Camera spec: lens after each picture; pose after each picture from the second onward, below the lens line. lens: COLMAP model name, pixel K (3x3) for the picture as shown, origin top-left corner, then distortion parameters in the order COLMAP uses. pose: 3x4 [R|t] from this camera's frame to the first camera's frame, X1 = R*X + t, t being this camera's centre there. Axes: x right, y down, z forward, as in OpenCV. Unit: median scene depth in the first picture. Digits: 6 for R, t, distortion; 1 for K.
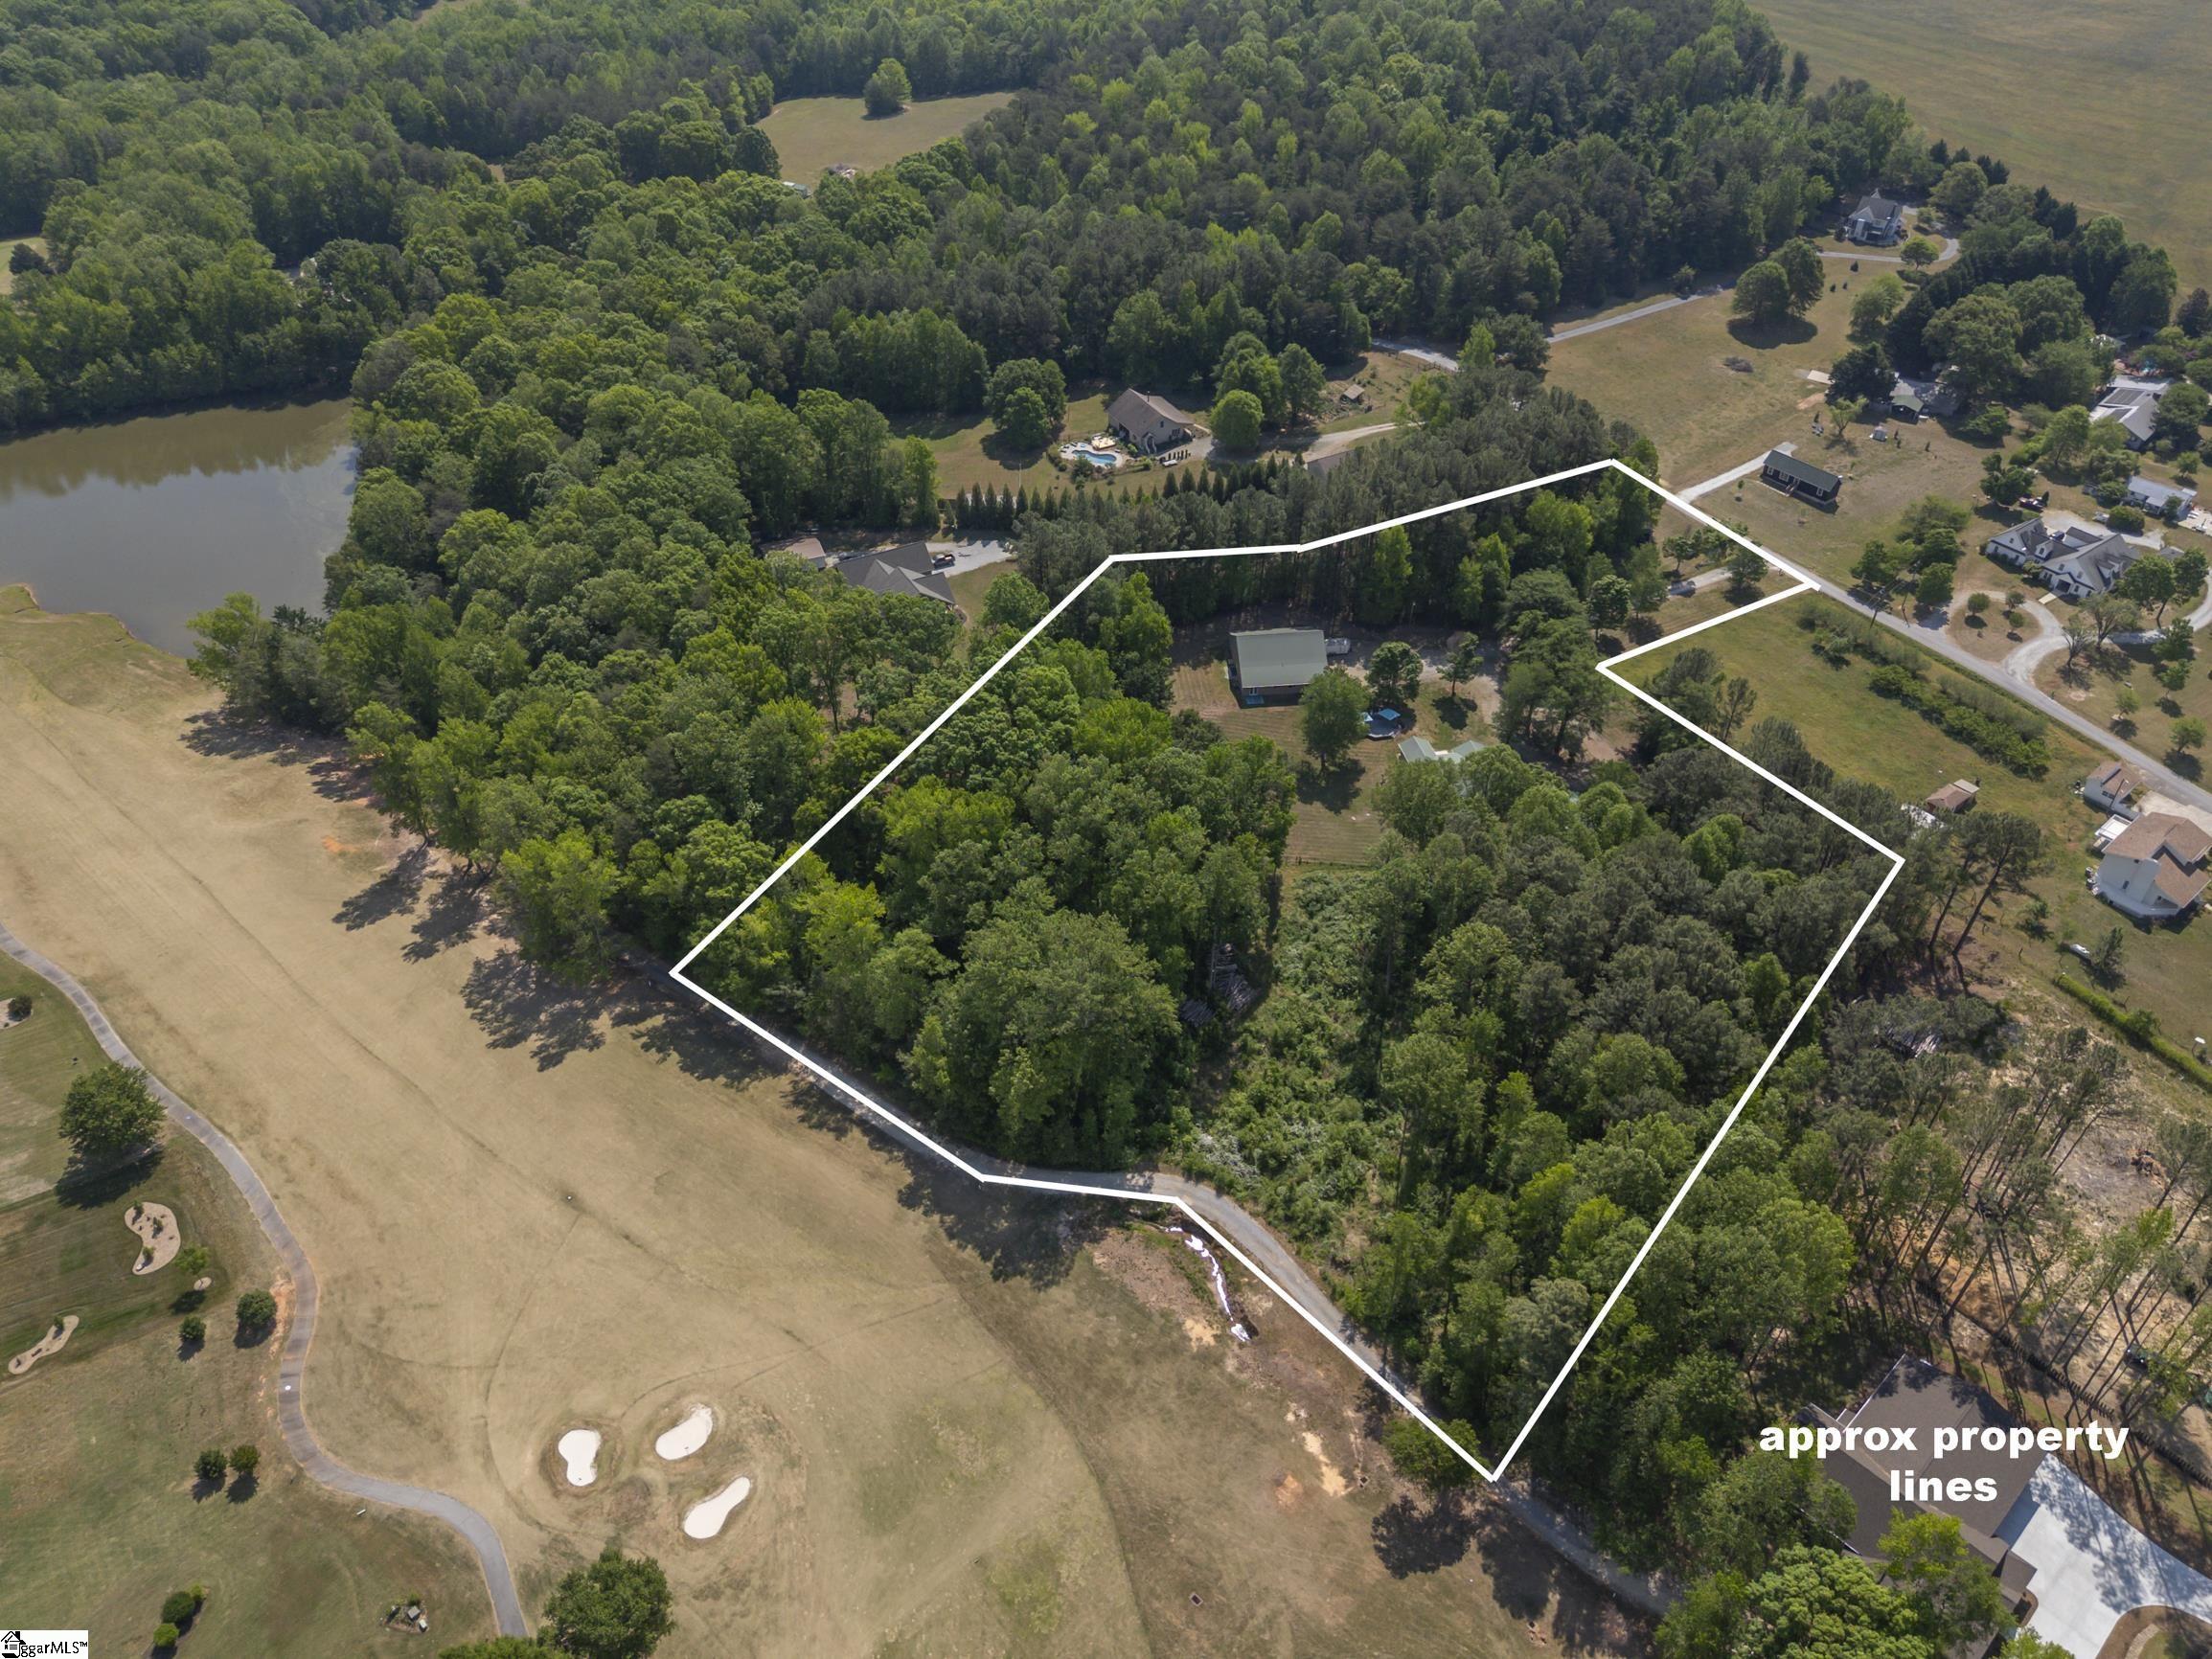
lens RADIAL K [[1675.7, 0, 1106.0], [0, 1675.7, 829.5], [0, 0, 1]] dist [0.066997, -0.050042]
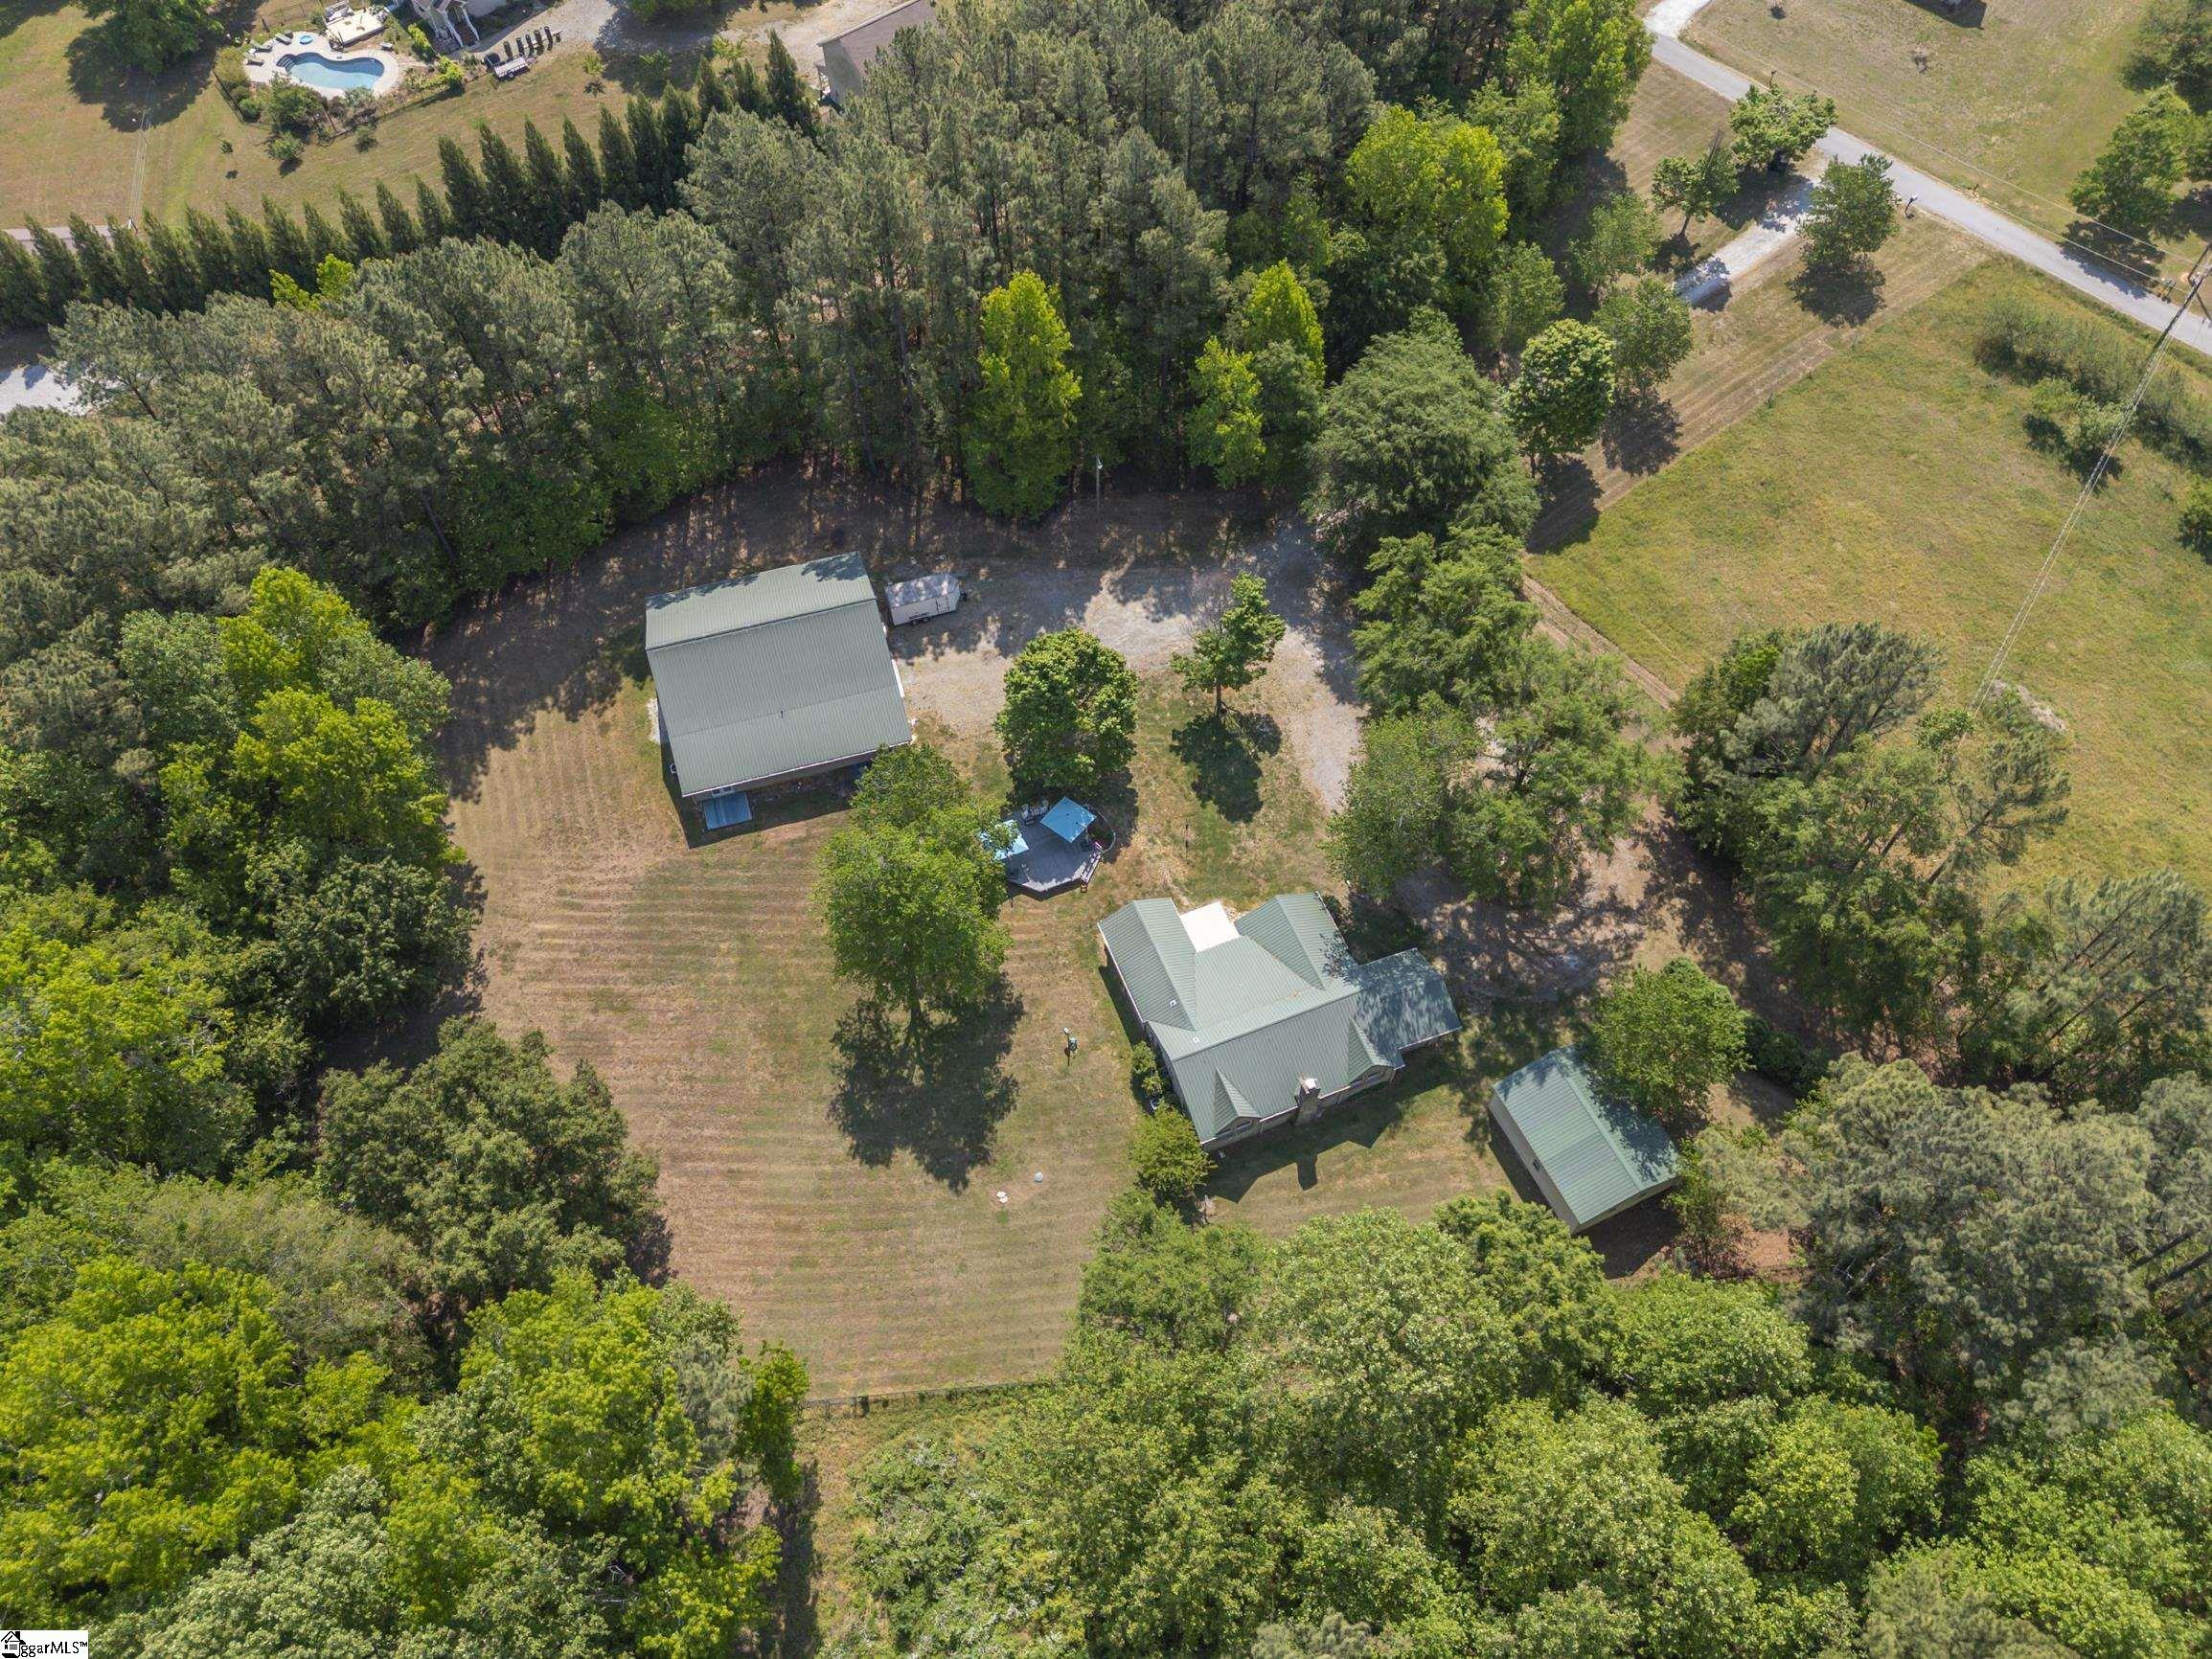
lens RADIAL K [[1675.7, 0, 1106.0], [0, 1675.7, 829.5], [0, 0, 1]] dist [0.066997, -0.050042]
pose [[0.981754, -0.167008, 0.090930, 0.135359], [0.130665, 0.939888, 0.315495, -0.179836], [-0.138154, -0.297857, 0.944561, 0.602104]]
